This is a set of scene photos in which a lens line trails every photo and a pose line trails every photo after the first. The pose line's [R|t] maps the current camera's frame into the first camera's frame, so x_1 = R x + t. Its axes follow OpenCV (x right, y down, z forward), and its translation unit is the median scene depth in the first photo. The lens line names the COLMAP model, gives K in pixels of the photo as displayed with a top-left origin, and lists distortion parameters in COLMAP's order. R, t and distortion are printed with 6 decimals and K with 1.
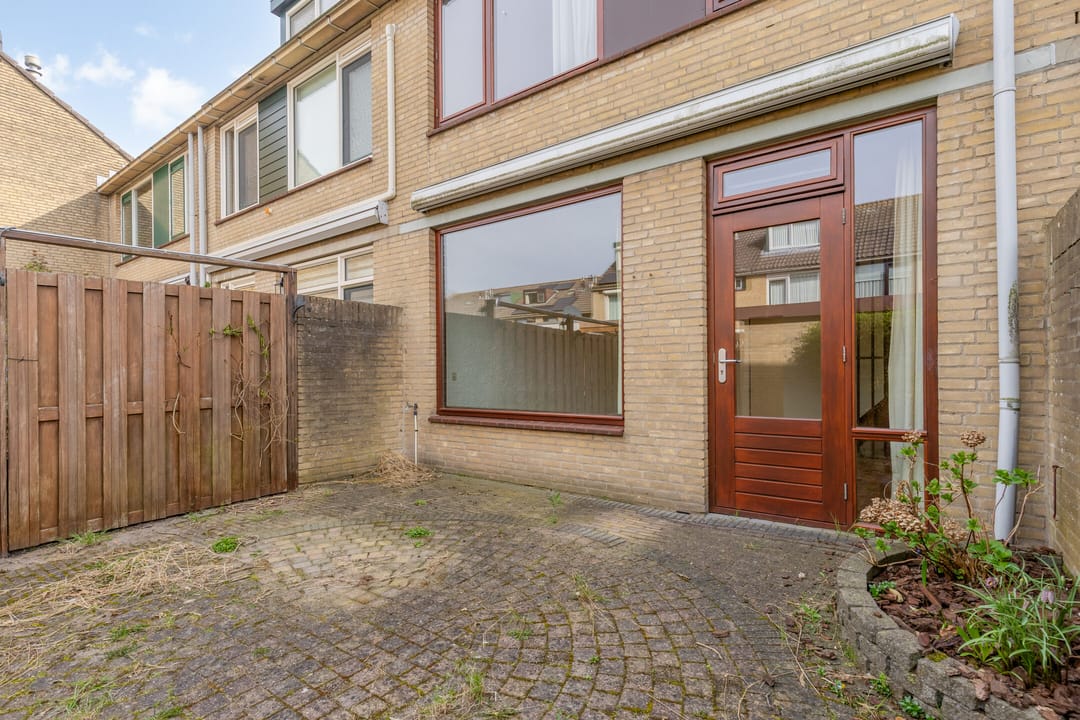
lens RADIAL K [[515.7, 0, 544.0], [0, 515.7, 374.8], [0, 0, 1]] dist [0.001102, -0.000773]
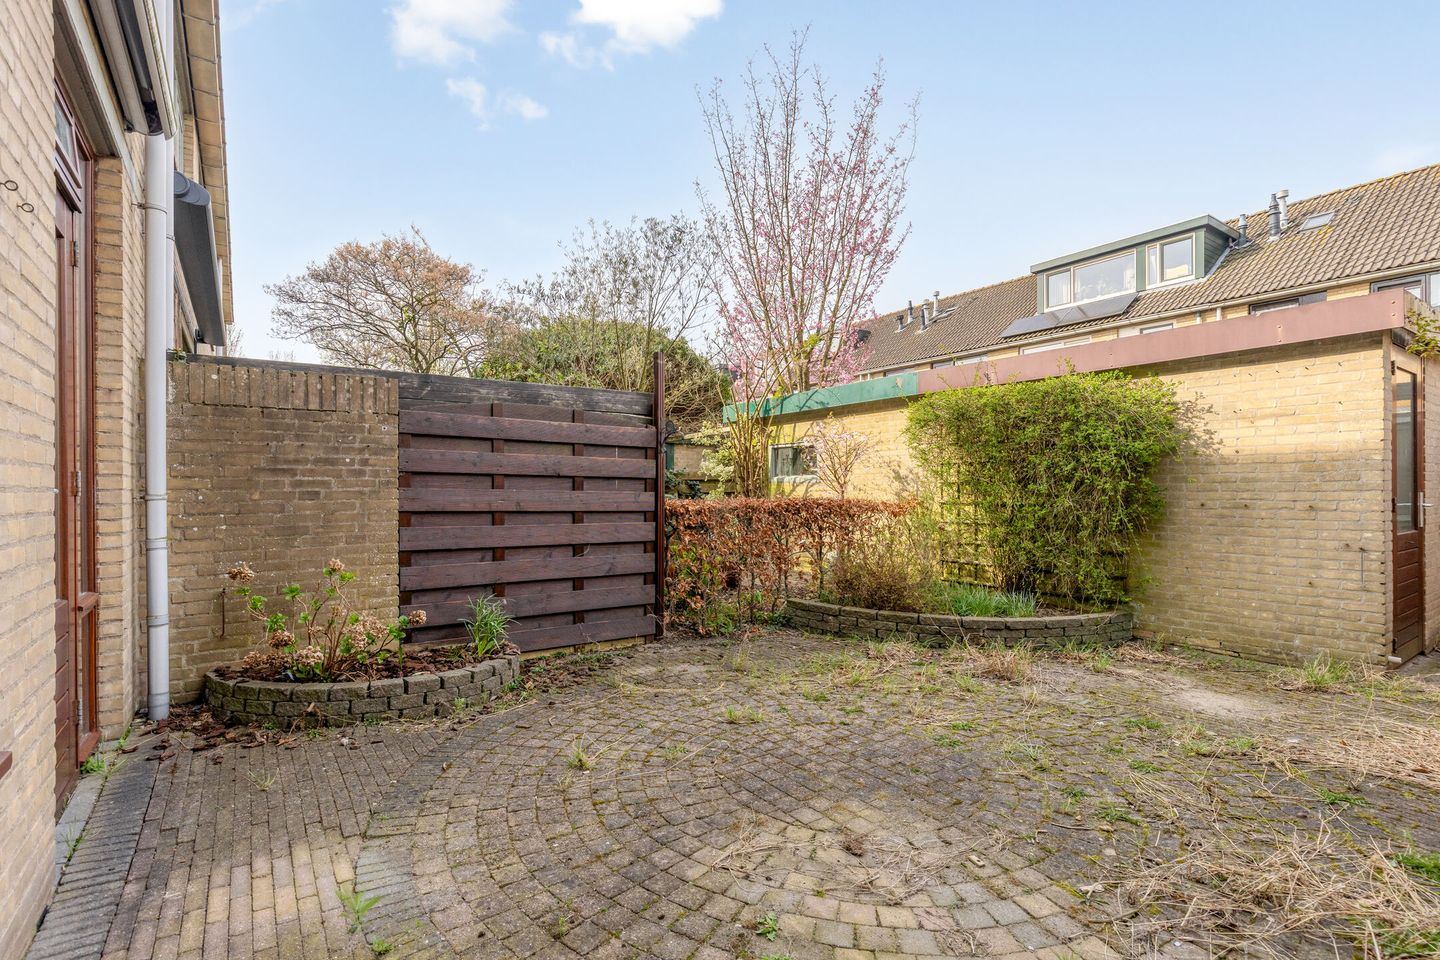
lens RADIAL K [[687.6, 0, 721.1], [0, 687.6, 490.7], [0, 0, 1]] dist [0.001102, -0.000773]
pose [[-0.948203, 0.011724, 0.317448, -0.321029], [0.013849, 0.999894, 0.004437, -0.020834], [-0.317362, 0.008603, -0.948265, 1.270299]]
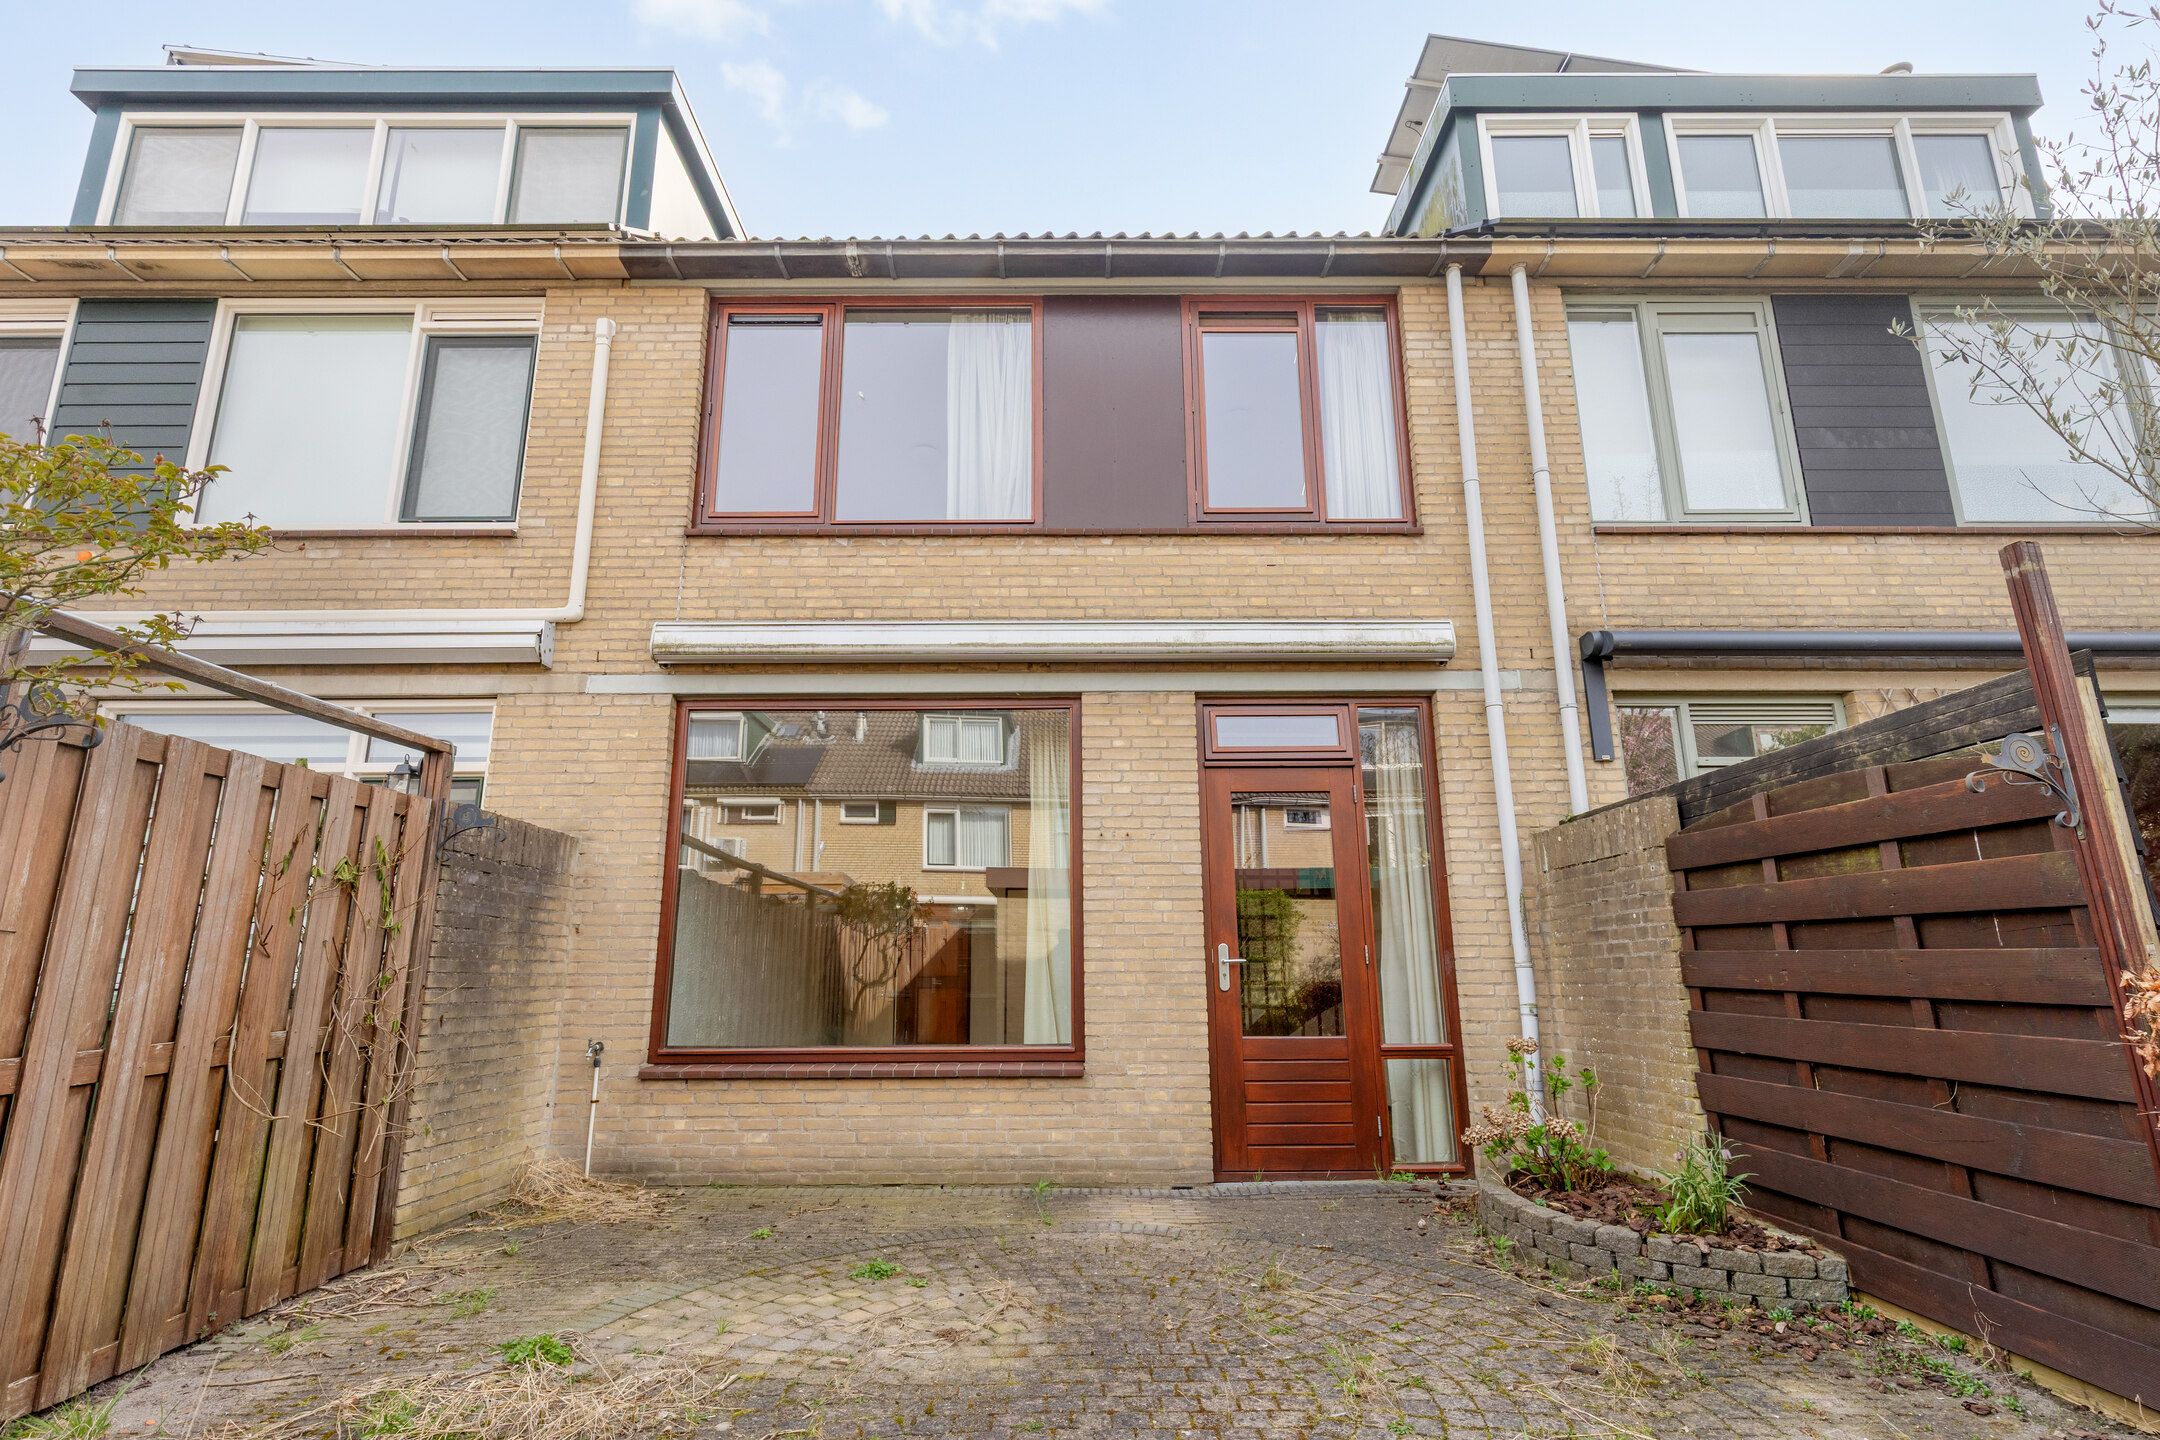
lens RADIAL K [[1031.4, 0, 1063.6], [0, 1031.4, 736.9], [0, 0, 1]] dist [0.001102, -0.000773]
pose [[0.806798, 0.139396, 0.574148, -0.703440], [0.000194, 0.971707, -0.236190, 0.010225], [-0.590828, 0.190669, 0.783944, -0.084355]]
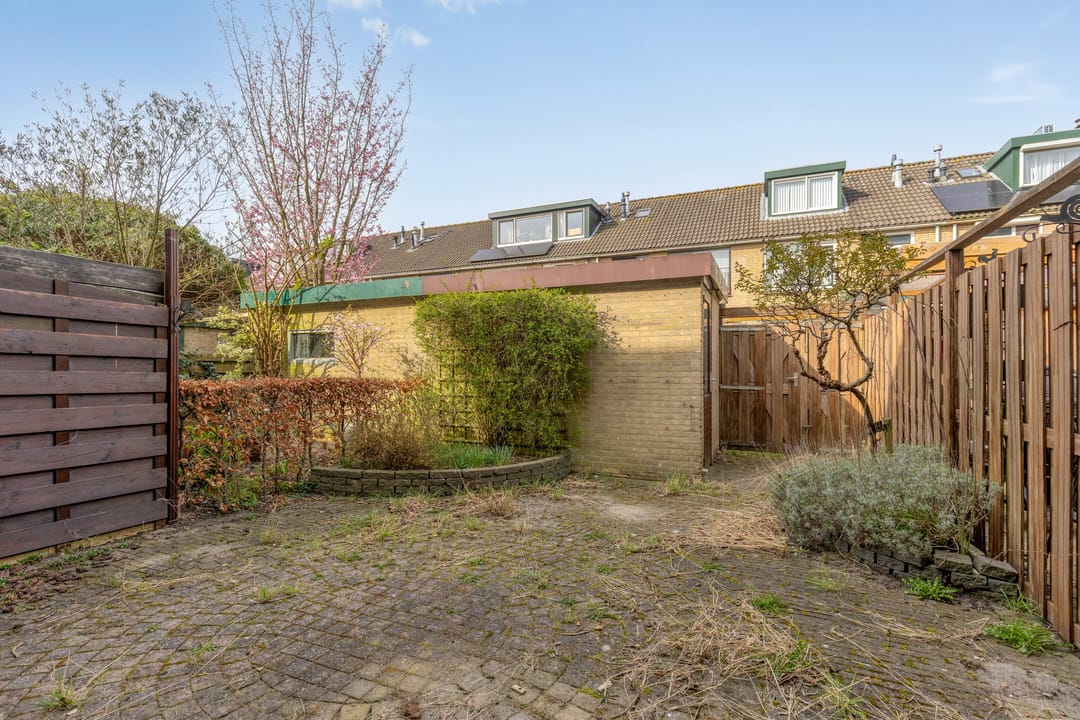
lens RADIAL K [[515.7, 0, 544.8], [0, 515.7, 373.0], [0, 0, 1]] dist [0.001102, -0.000773]
pose [[-0.975182, 0.012192, -0.221070, -0.258691], [0.009309, 0.999858, 0.014079, -0.020277], [0.221211, 0.011672, -0.975156, 1.157664]]
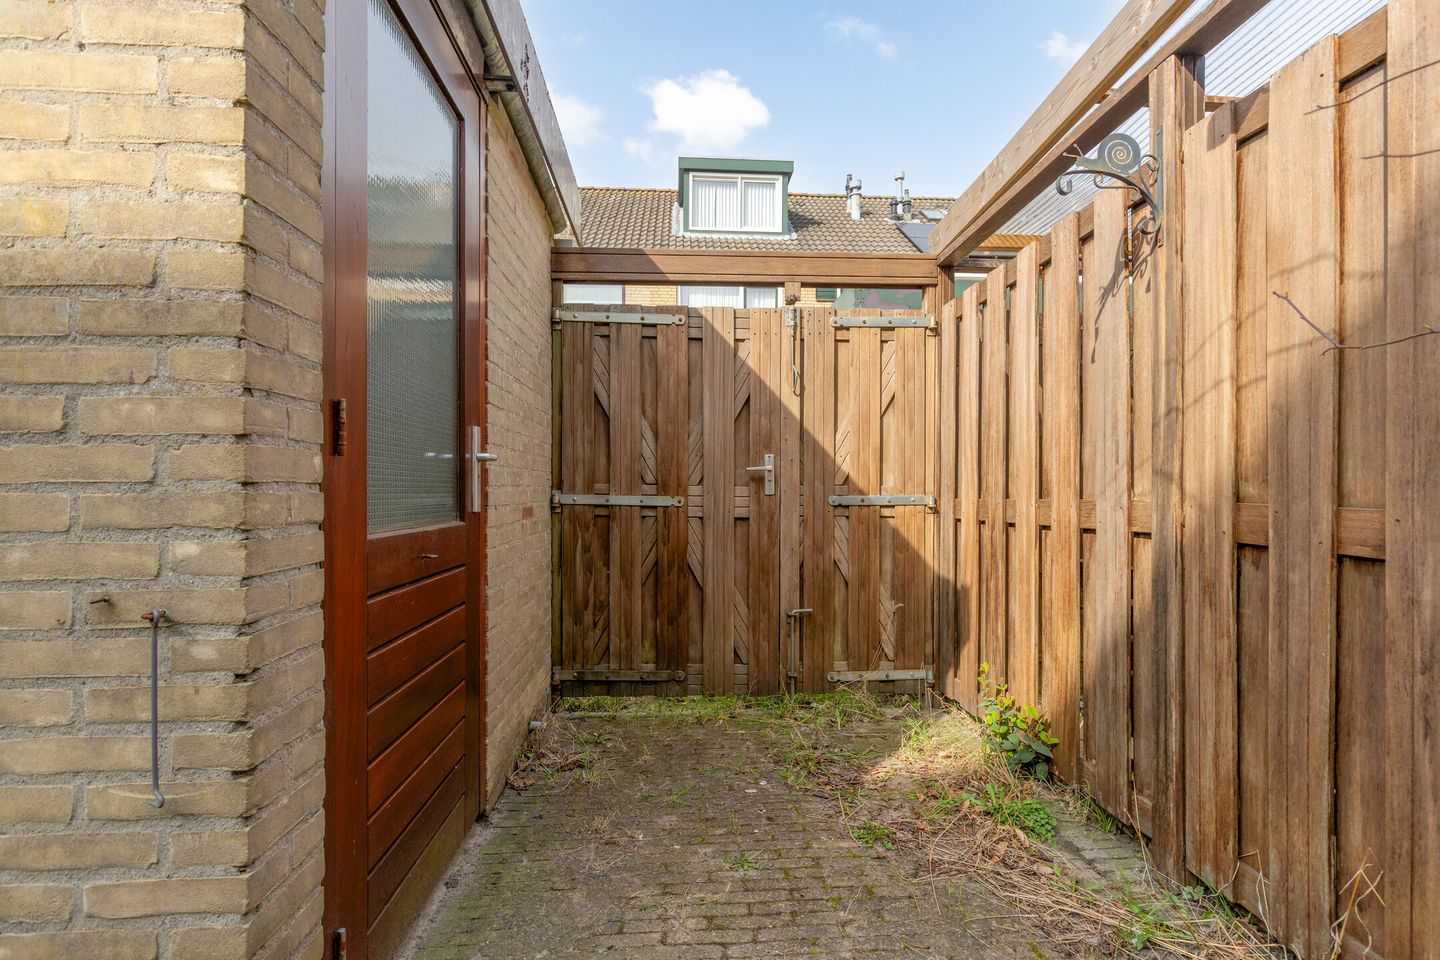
lens RADIAL K [[687.6, 0, 725.3], [0, 687.6, 485.9], [0, 0, 1]] dist [0.001102, -0.000773]
pose [[-0.766910, 0.003095, -0.641747, -0.935149], [0.001812, 0.999995, 0.002657, 0.046426], [0.641752, 0.000875, -0.766912, 0.206034]]
